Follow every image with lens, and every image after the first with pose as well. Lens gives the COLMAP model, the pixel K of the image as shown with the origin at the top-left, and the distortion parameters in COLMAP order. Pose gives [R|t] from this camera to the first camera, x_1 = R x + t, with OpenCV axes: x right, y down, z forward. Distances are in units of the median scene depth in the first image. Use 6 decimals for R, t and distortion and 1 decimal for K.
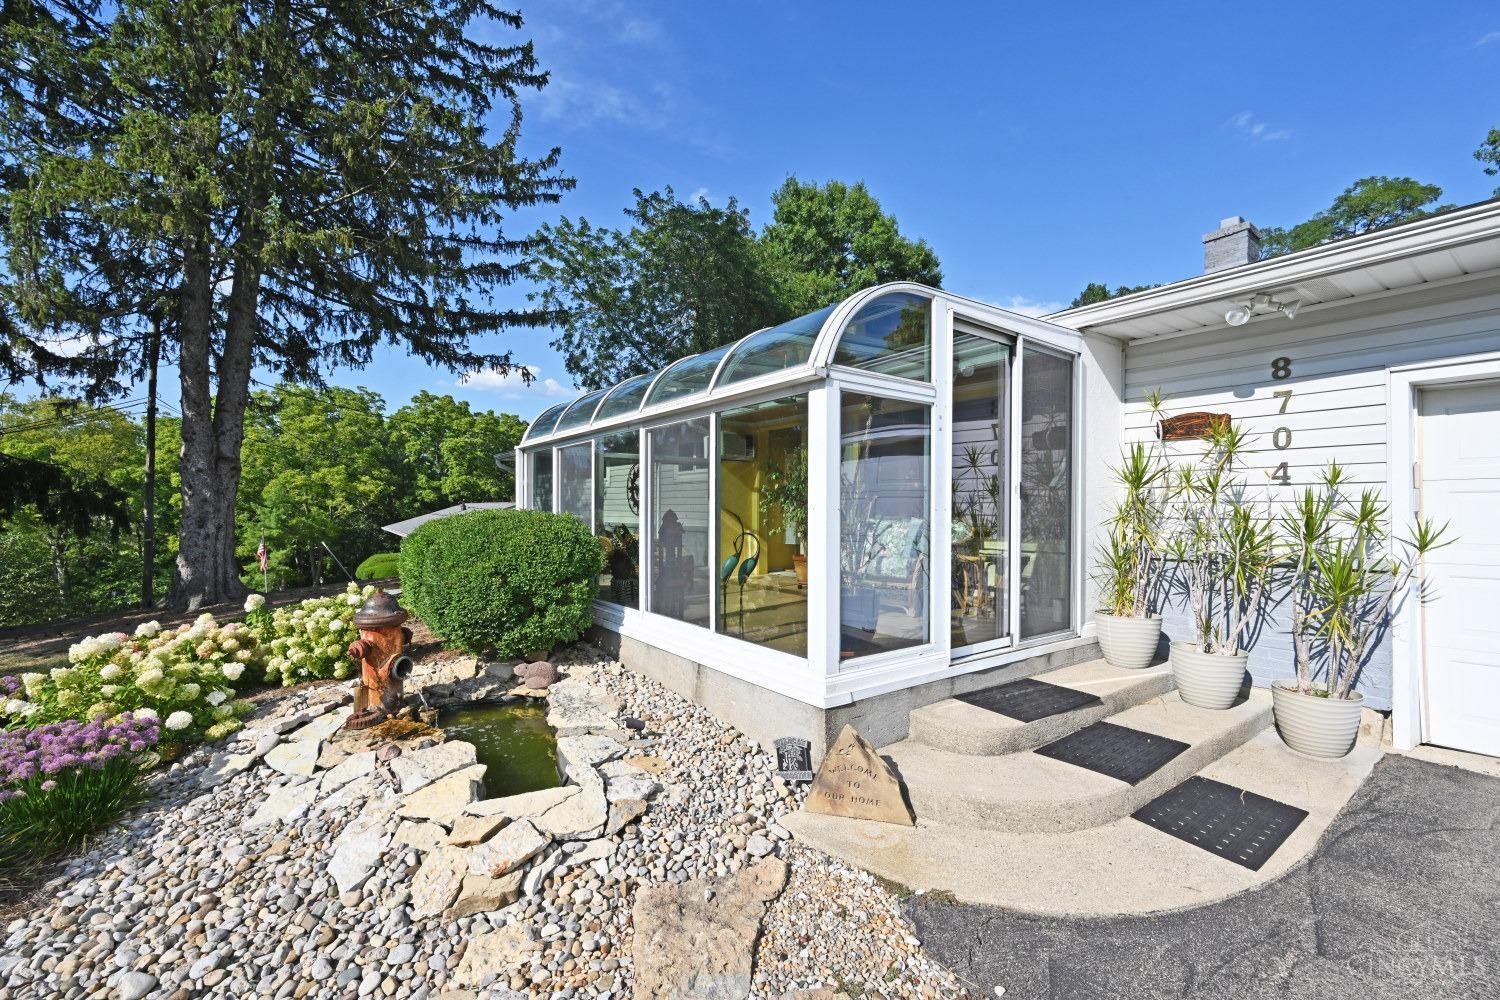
lens RADIAL K [[628.4, 0, 750.6], [0, 628.4, 514.5], [0, 0, 1]] dist [0.000691, 0.000056]
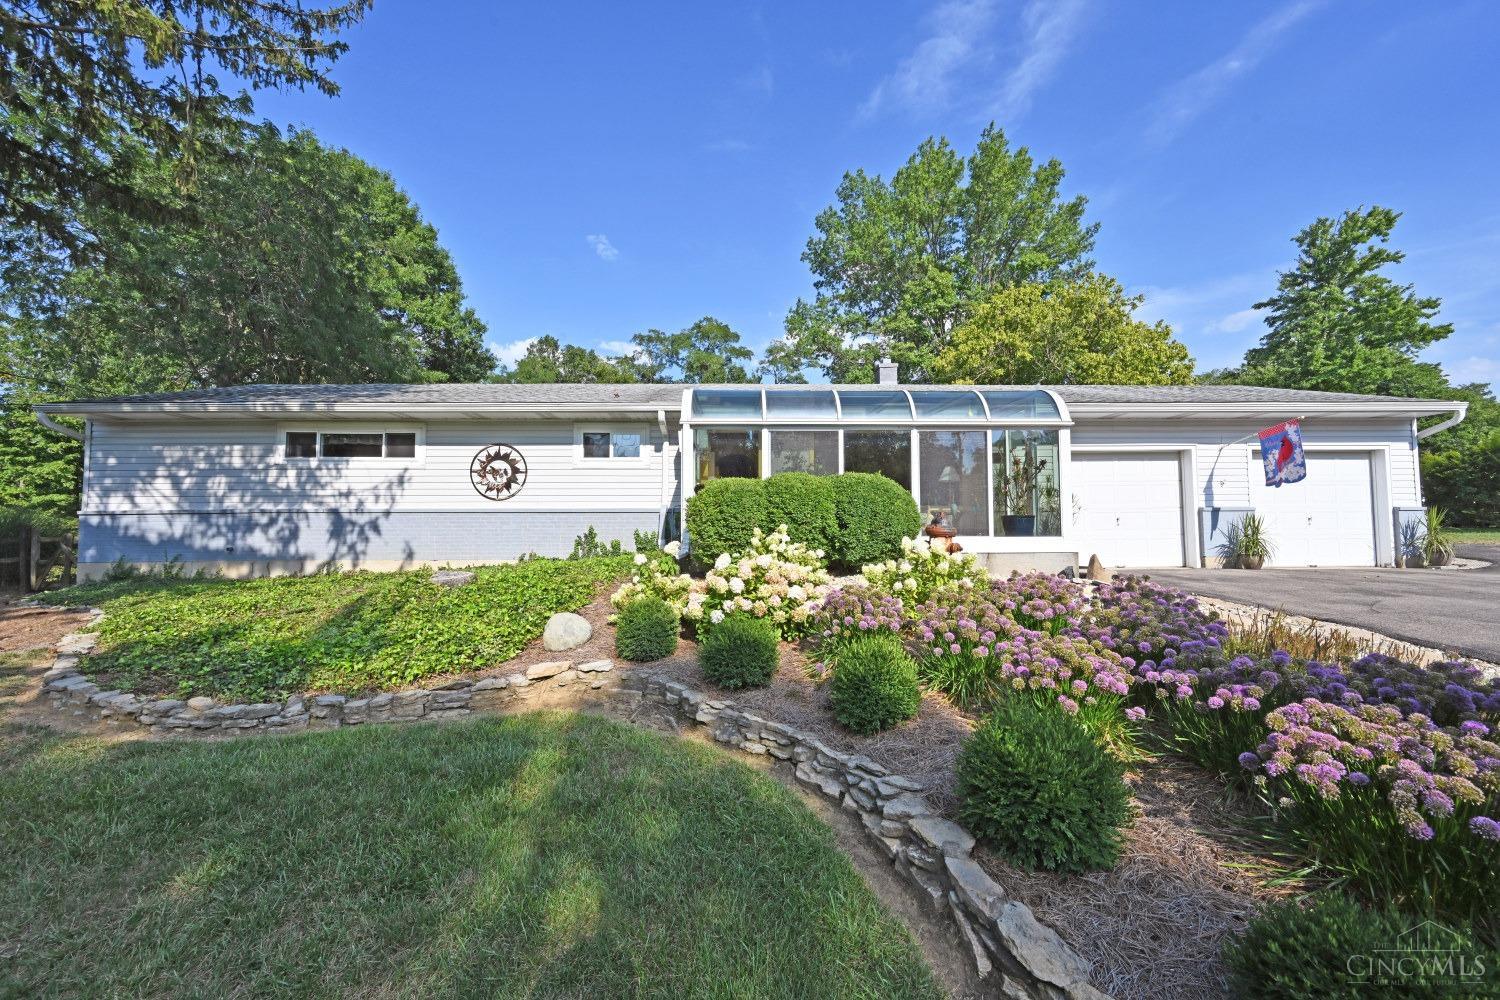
lens RADIAL K [[597.3, 0, 752.1], [0, 597.3, 501.8], [0, 0, 1]] dist [-0.000707, -0.000138]
pose [[0.600039, 0.042401, 0.798846, -0.133058], [0.003374, 0.998451, -0.055530, 0.011966], [-0.799963, 0.036015, 0.598967, 0.031393]]
